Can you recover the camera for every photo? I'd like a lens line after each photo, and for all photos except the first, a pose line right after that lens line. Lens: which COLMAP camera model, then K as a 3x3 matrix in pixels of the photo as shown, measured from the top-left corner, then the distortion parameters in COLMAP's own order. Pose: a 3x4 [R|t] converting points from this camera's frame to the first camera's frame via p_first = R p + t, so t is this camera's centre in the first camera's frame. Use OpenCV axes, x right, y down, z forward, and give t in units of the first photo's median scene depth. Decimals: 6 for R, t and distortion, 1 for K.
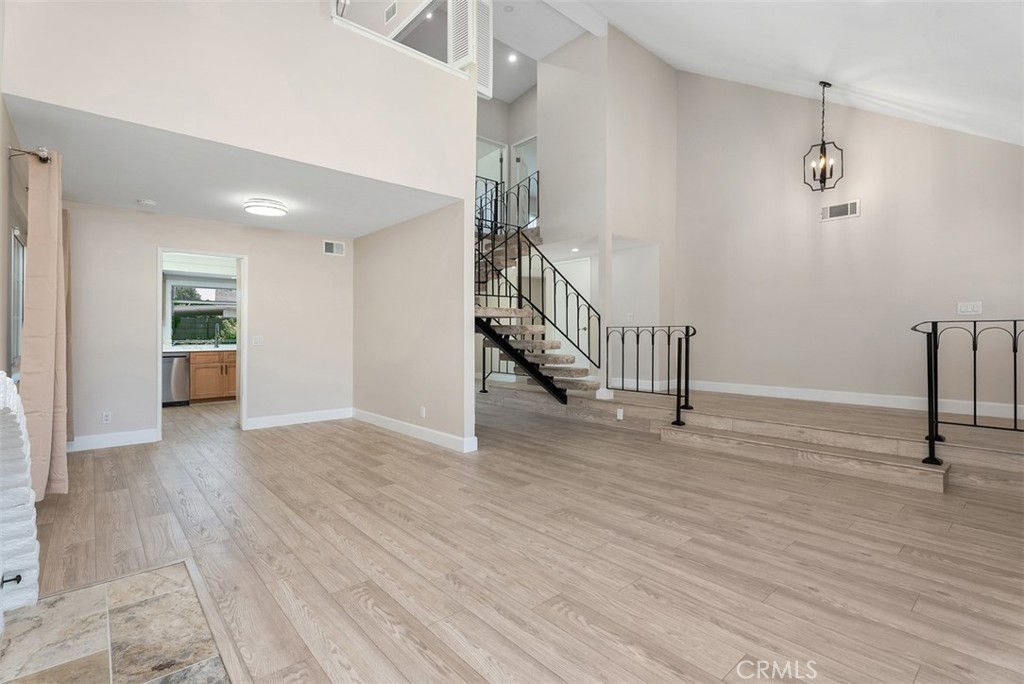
lens RADIAL K [[457.2, 0, 512.0], [0, 457.2, 342.0], [0, 0, 1]] dist [0.001972, 0.000104]
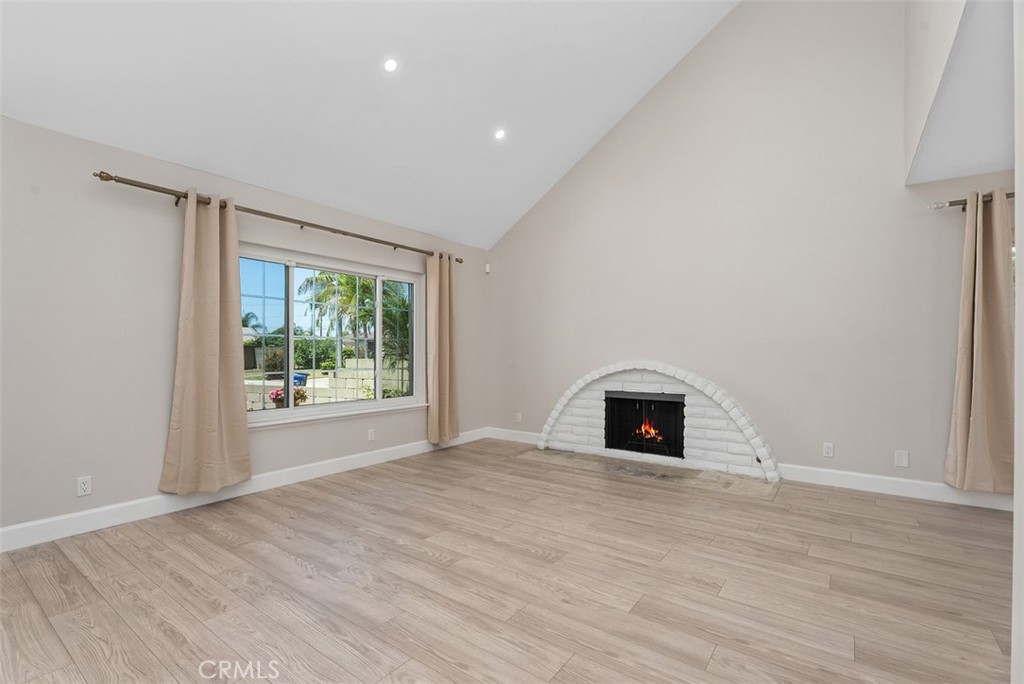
lens RADIAL K [[457.2, 0, 512.0], [0, 457.2, 342.0], [0, 0, 1]] dist [0.001972, 0.000104]
pose [[-0.974077, -0.002419, -0.226203, 0.427921], [-0.001287, 0.999986, -0.005153, -0.036977], [0.226212, -0.004728, -0.974067, 2.062941]]
